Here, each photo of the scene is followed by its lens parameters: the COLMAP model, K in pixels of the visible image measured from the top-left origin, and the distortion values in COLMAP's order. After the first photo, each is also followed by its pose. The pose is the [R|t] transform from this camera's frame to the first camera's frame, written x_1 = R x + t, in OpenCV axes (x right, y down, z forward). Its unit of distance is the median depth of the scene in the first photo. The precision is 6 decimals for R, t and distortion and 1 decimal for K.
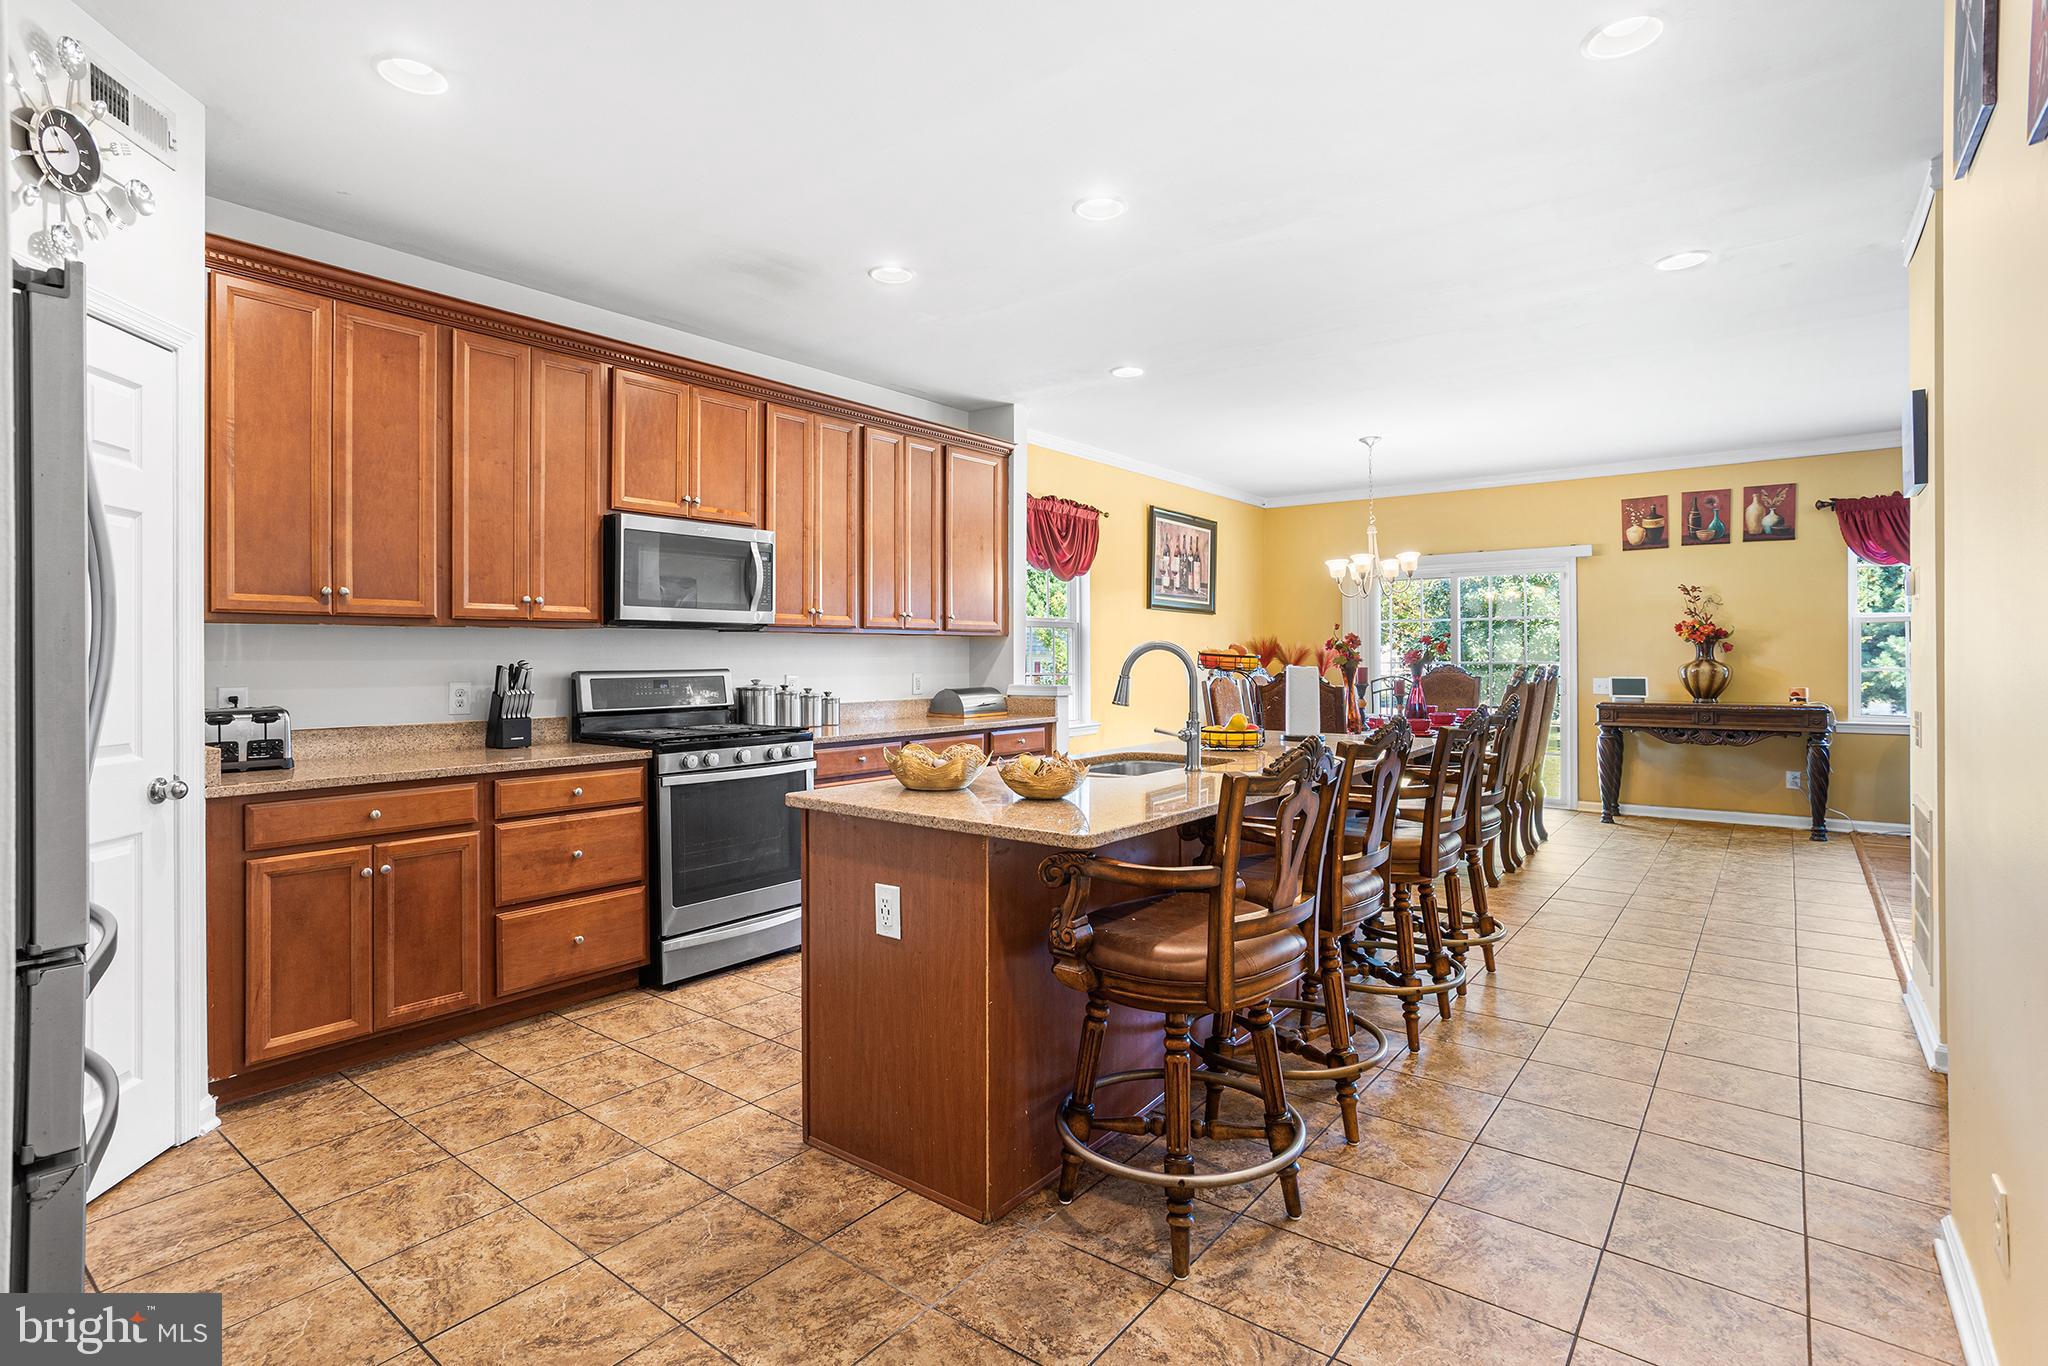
lens RADIAL K [[978.9, 0, 1036.6], [0, 978.9, 663.0], [0, 0, 1]] dist [-0.016271, 0.002947]
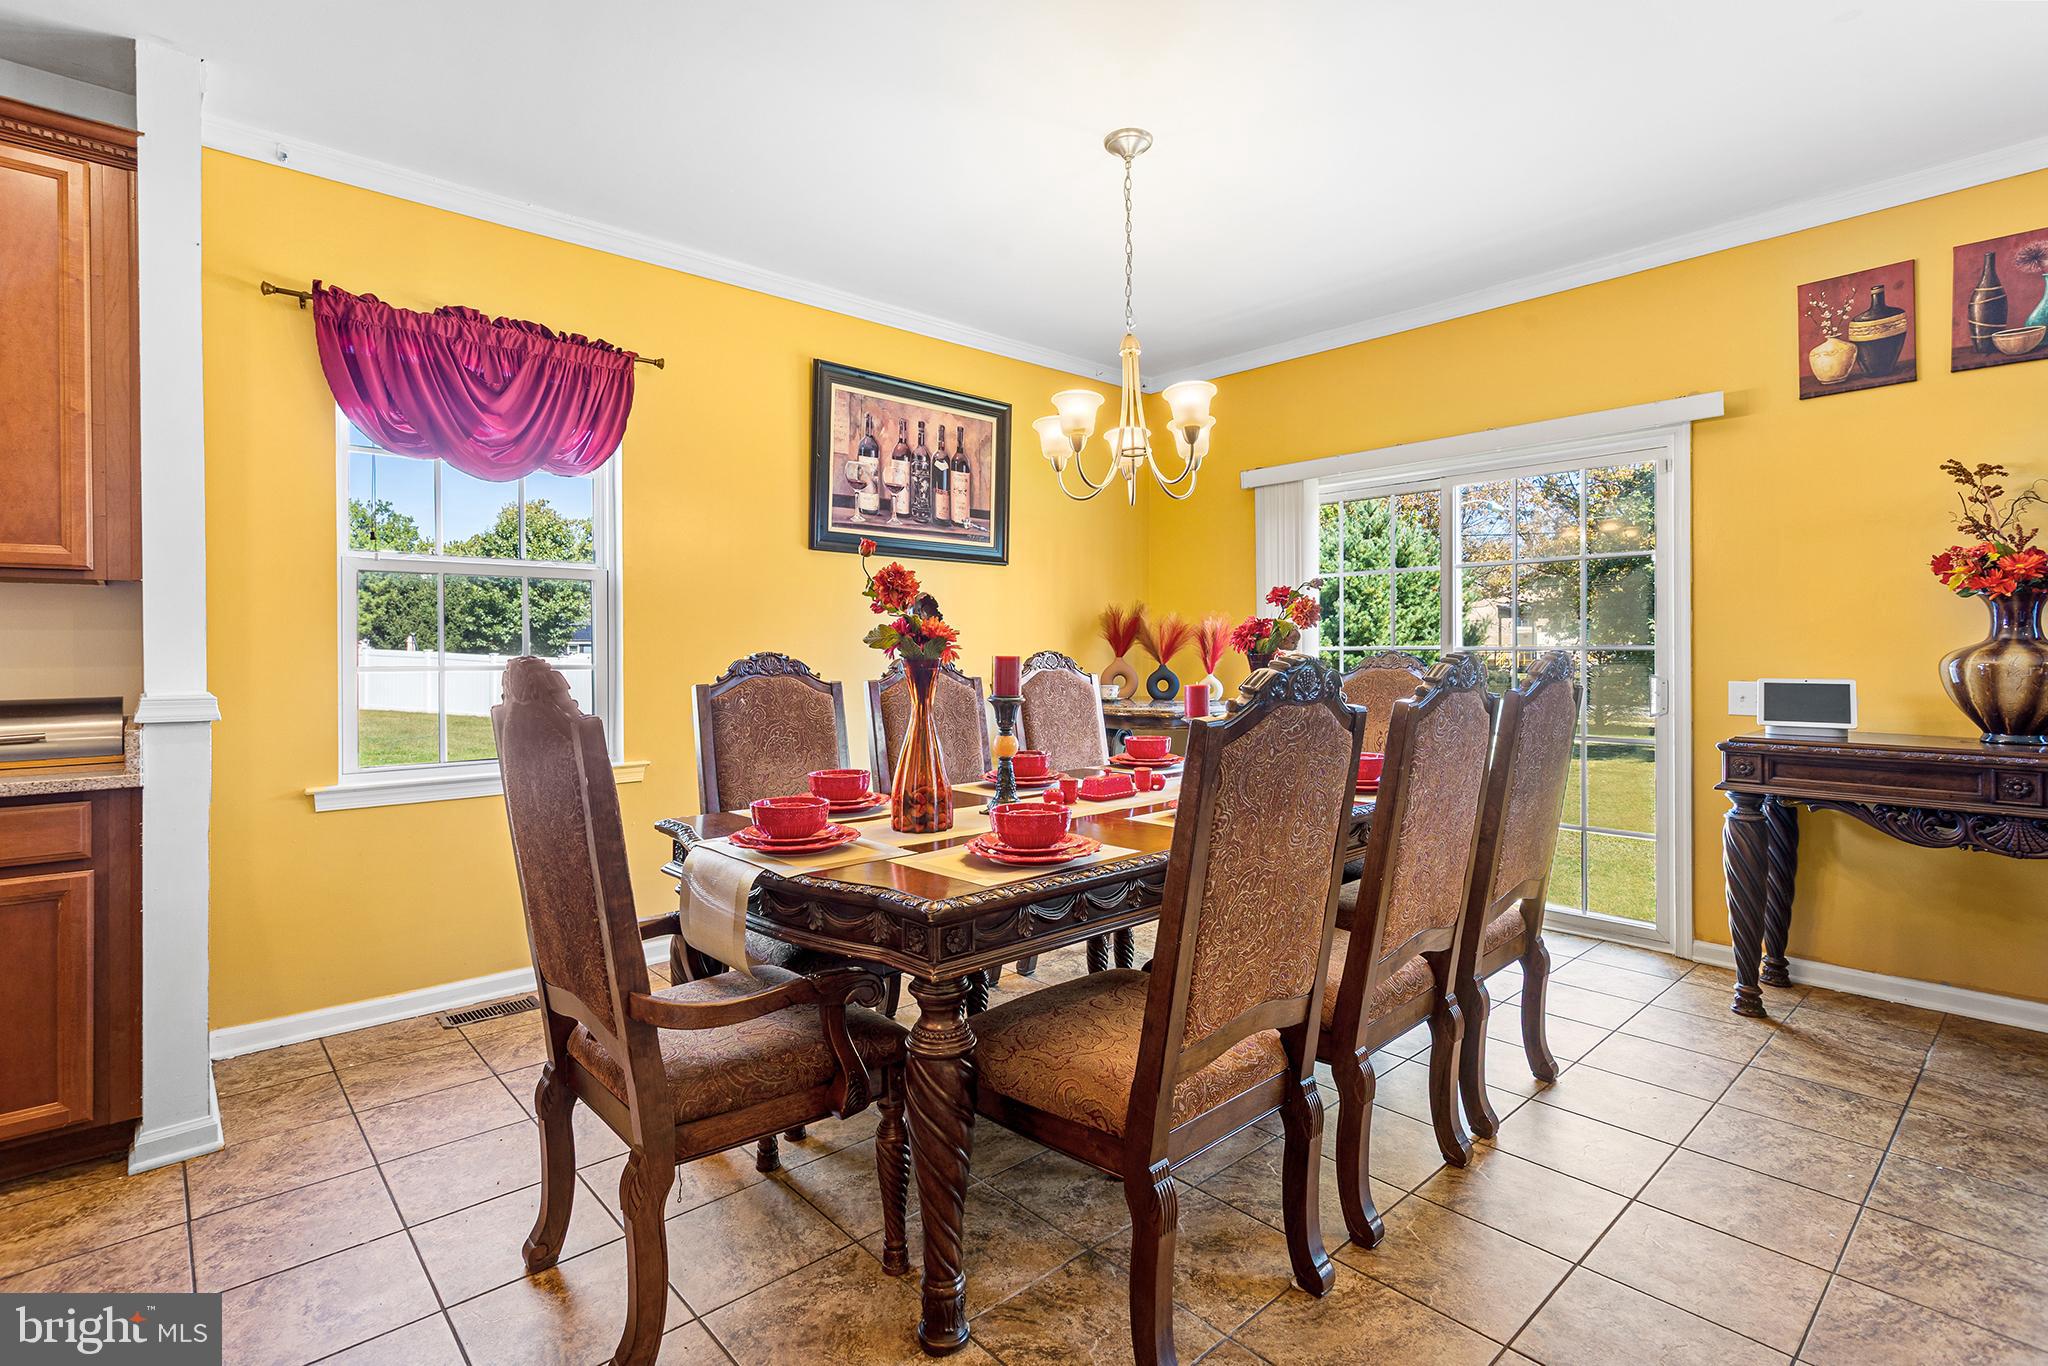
lens RADIAL K [[978.9, 0, 1004.5], [0, 978.9, 664.2], [0, 0, 1]] dist [-0.016271, 0.002947]
pose [[0.980614, 0.003087, -0.195927, 0.334817], [-0.001476, 0.999964, 0.008370, 0.004198], [0.195946, -0.007919, 0.980583, 0.495874]]
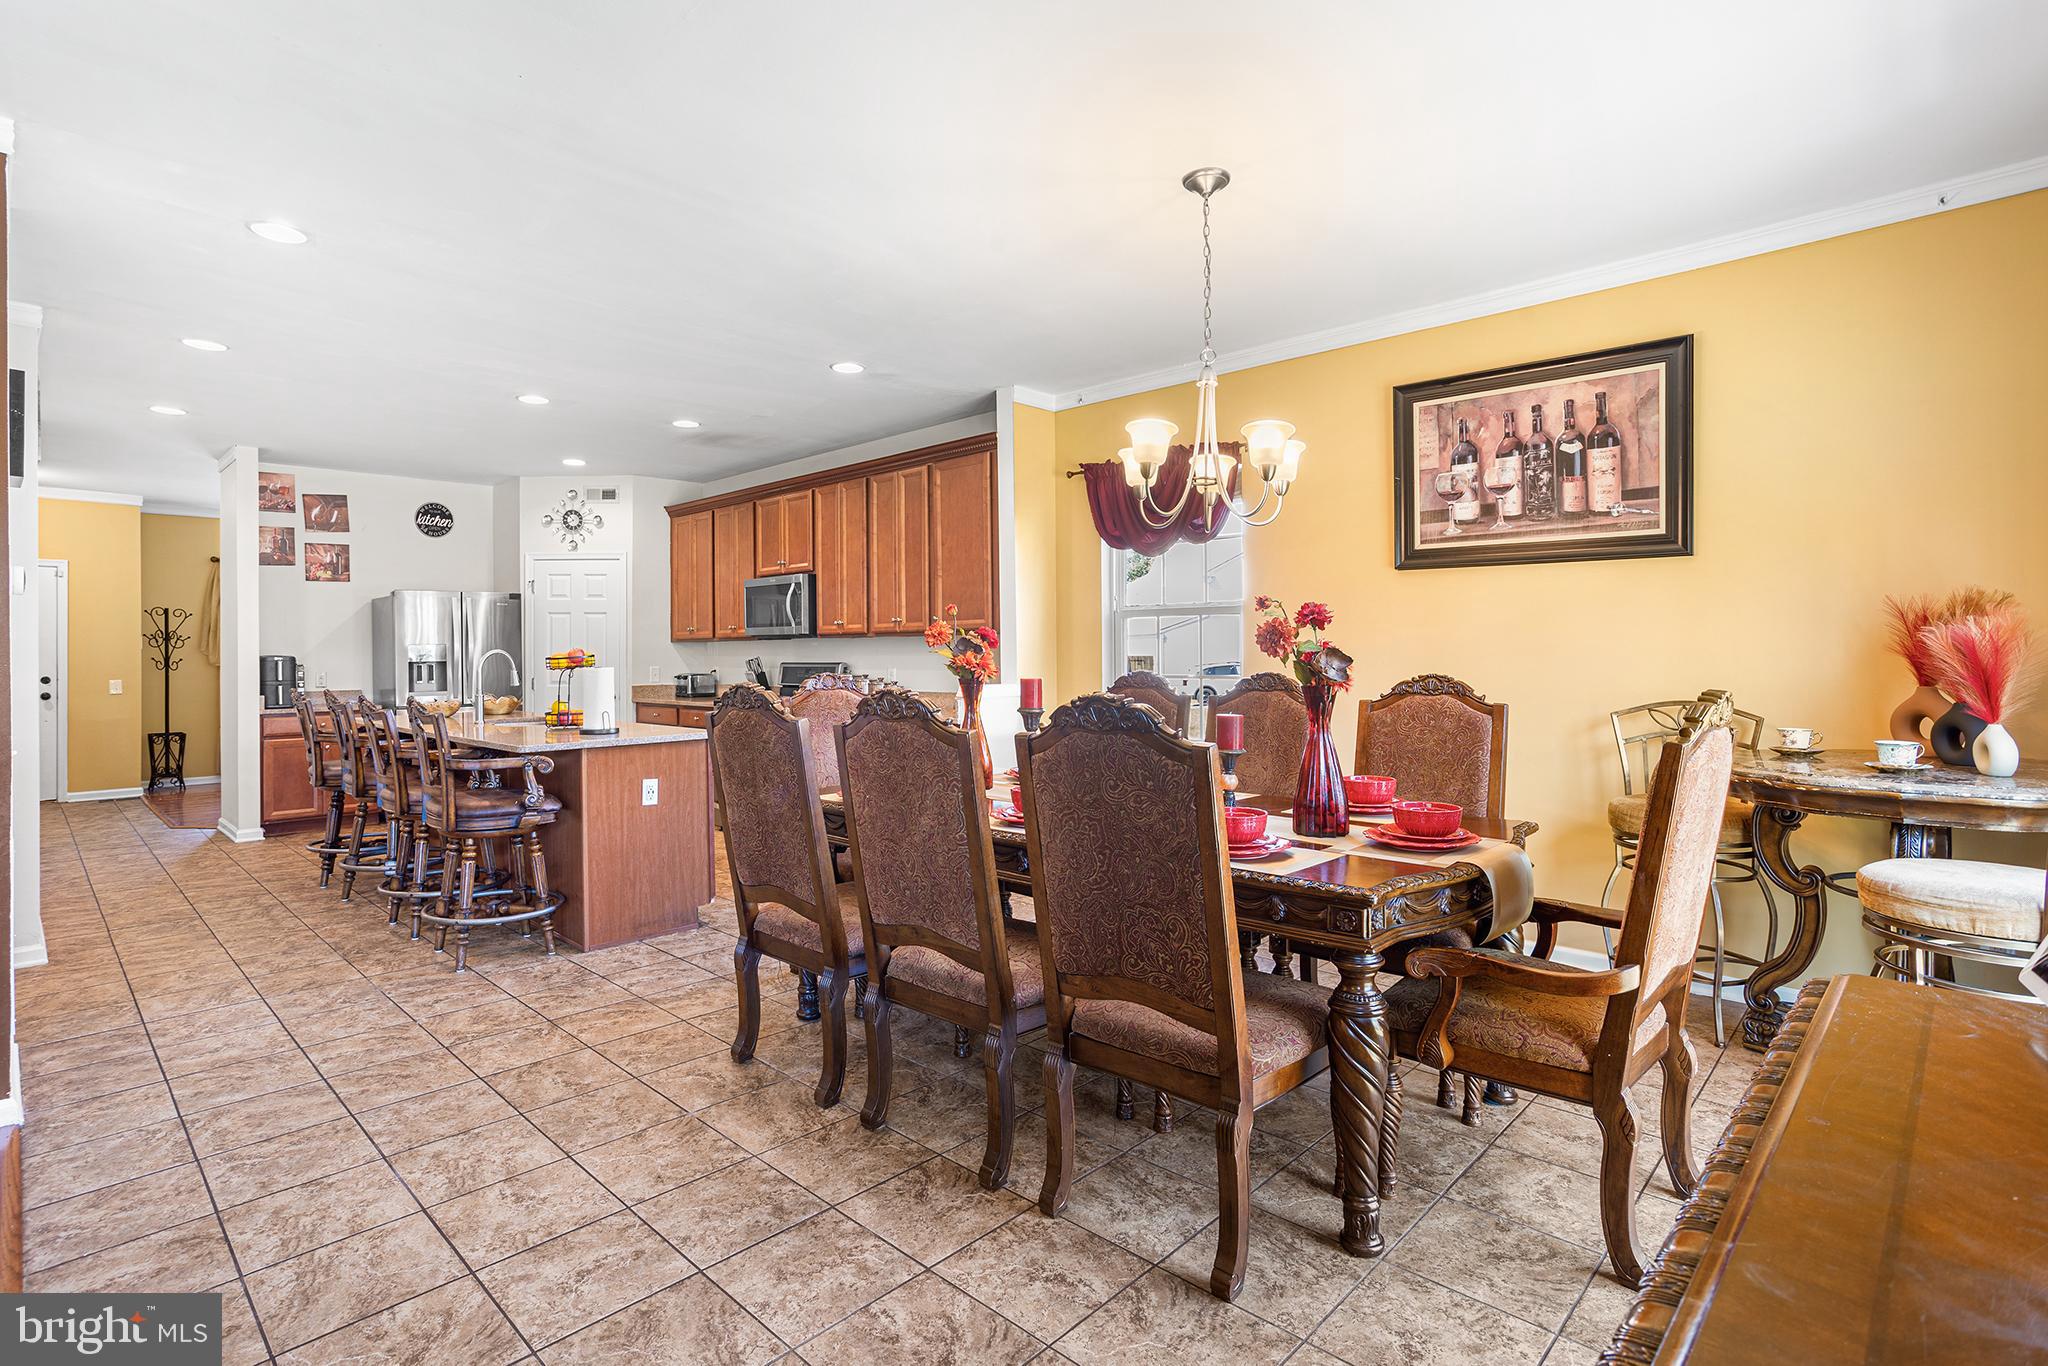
lens RADIAL K [[978.9, 0, 1024.6], [0, 978.9, 642.9], [0, 0, 1]] dist [-0.016271, 0.002947]
pose [[-0.117546, 0.007813, -0.993037, 0.721235], [0.003446, 0.999966, 0.007460, -0.018006], [0.993061, -0.002545, -0.117569, 0.871426]]
